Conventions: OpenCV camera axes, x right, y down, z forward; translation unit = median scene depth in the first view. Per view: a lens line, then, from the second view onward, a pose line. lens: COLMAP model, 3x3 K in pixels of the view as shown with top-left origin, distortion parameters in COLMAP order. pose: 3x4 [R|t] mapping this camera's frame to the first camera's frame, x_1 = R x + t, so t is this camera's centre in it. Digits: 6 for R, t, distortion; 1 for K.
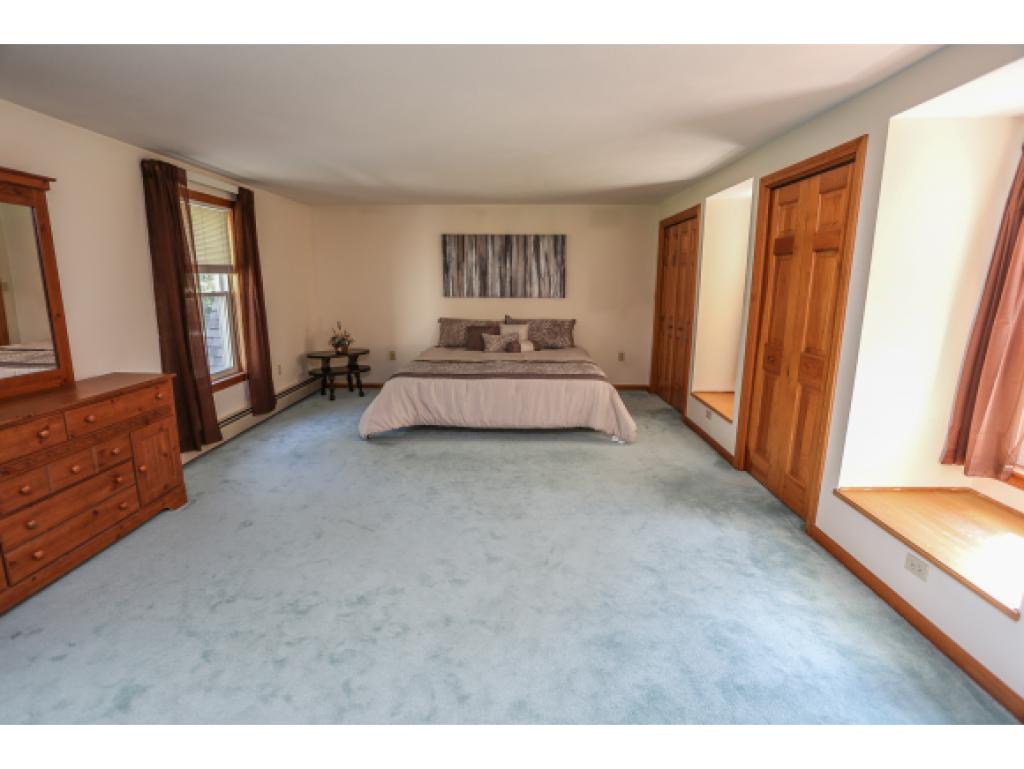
lens RADIAL K [[513.5, 0, 506.6], [0, 513.5, 367.7], [0, 0, 1]] dist [-0.066202, 0.018913]
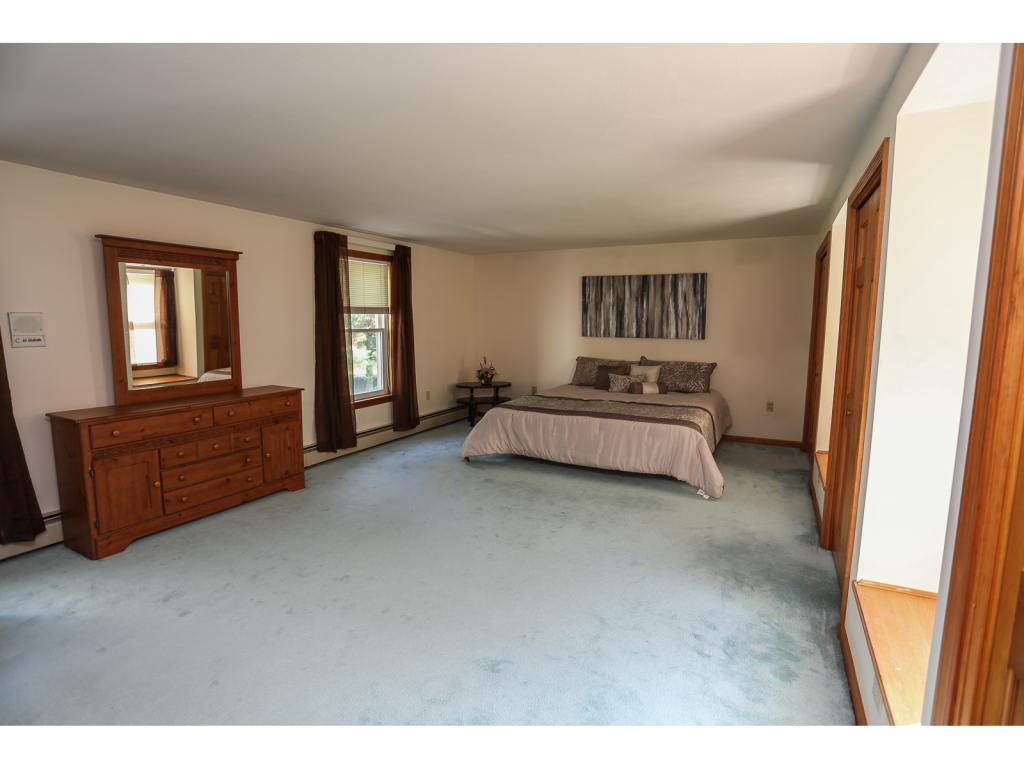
lens RADIAL K [[513.5, 0, 497.9], [0, 513.5, 368.9], [0, 0, 1]] dist [-0.066202, 0.018913]
pose [[0.889130, 0.040762, -0.455836, 0.291556], [-0.075657, 0.995413, -0.058560, 0.000255], [0.451358, 0.086554, 0.888136, 0.017488]]
